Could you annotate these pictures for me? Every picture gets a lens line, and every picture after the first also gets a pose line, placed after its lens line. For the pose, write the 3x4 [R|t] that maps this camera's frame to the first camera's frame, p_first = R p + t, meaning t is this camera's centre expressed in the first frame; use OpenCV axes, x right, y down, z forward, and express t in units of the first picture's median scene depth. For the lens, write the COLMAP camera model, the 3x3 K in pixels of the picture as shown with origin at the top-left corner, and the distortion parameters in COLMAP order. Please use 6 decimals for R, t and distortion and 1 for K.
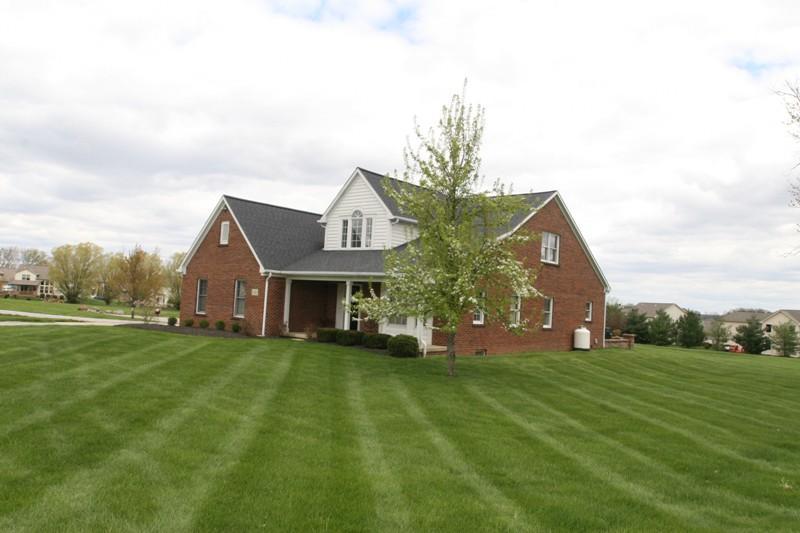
lens RADIAL K [[628.5, 0, 388.8], [0, 628.5, 267.6], [0, 0, 1]] dist [-0.024167, 0.010399]
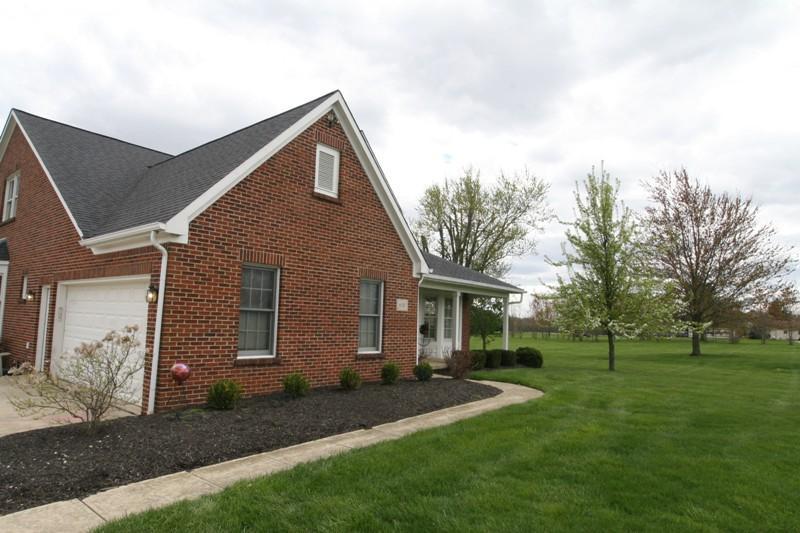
lens RADIAL K [[513.9, 0, 400.8], [0, 513.9, 270.9], [0, 0, 1]] dist [-0.043603, 0.000647]
pose [[-0.050581, 0.040277, 0.997907, -0.635695], [-0.092313, 0.994720, -0.044828, 0.027798], [-0.994444, -0.094388, -0.046596, 0.968437]]
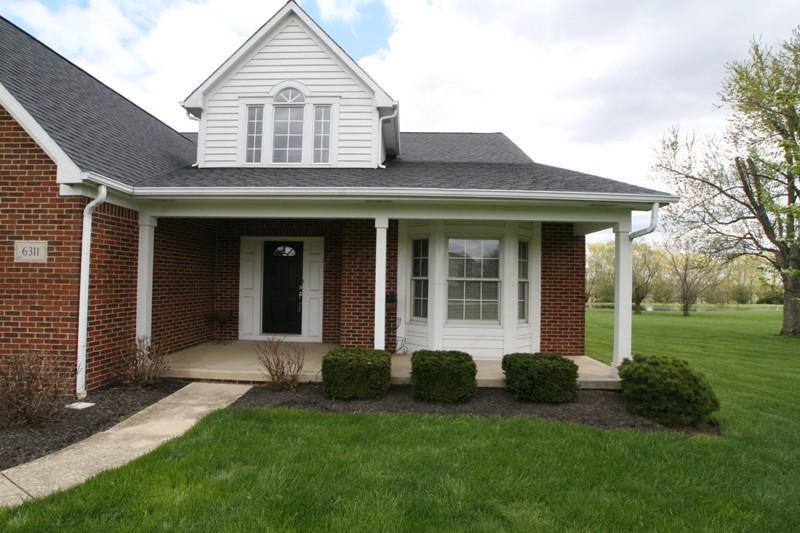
lens RADIAL K [[407.6, 0, 397.7], [0, 407.6, 269.5], [0, 0, 1]] dist [-0.078828, 0.039097]
pose [[0.781656, -0.022435, 0.623306, -0.182337], [-0.008021, 0.998909, 0.046012, 0.035718], [-0.623658, -0.040965, 0.780623, 0.704066]]
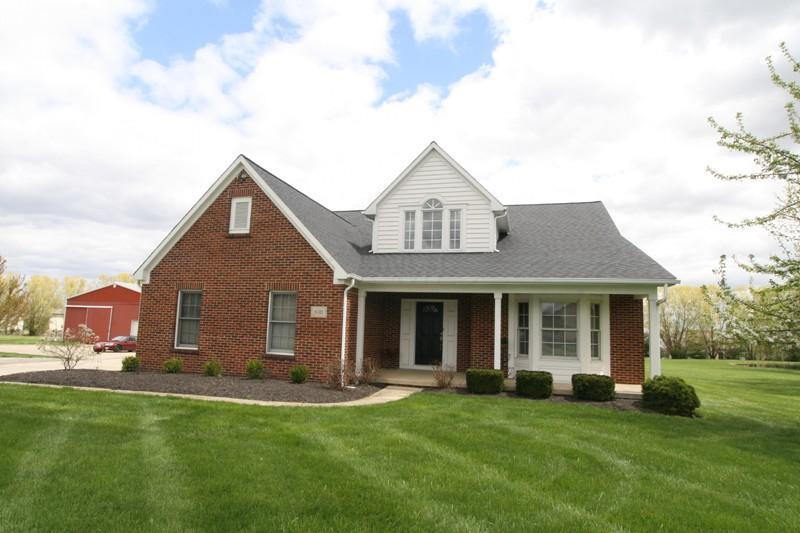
lens RADIAL K [[467.3, 0, 396.8], [0, 467.3, 271.2], [0, 0, 1]] dist [-0.057037, 0.000084]
pose [[0.909290, 0.027321, 0.415266, -0.312487], [-0.005974, 0.998597, -0.052619, 0.021988], [-0.416121, 0.045365, 0.908177, 0.533418]]
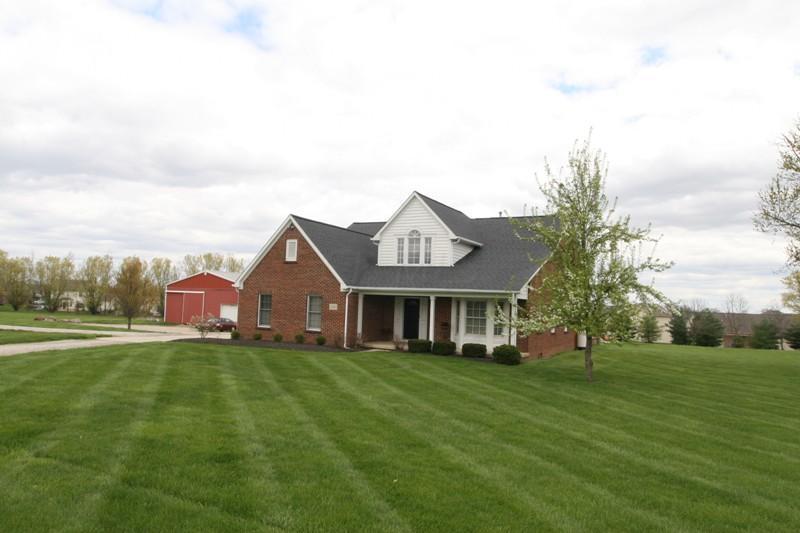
lens RADIAL K [[575.2, 0, 398.2], [0, 575.2, 278.2], [0, 0, 1]] dist [-0.069619, 0.061703]
pose [[0.975146, -0.007417, 0.221440, -0.303446], [0.003742, 0.999848, 0.017009, -0.024327], [-0.221533, -0.015758, 0.975026, 0.023721]]
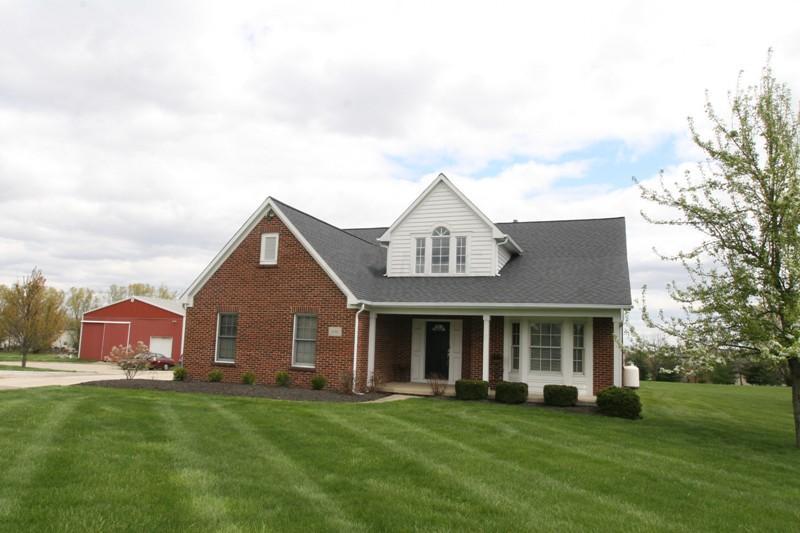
lens RADIAL K [[575.2, 0, 398.2], [0, 575.2, 278.2], [0, 0, 1]] dist [-0.069619, 0.061703]
pose [[0.943429, 0.019132, 0.331022, -0.342026], [-0.003369, 0.998836, -0.048128, 0.009165], [-0.331557, 0.044290, 0.942395, 0.340251]]
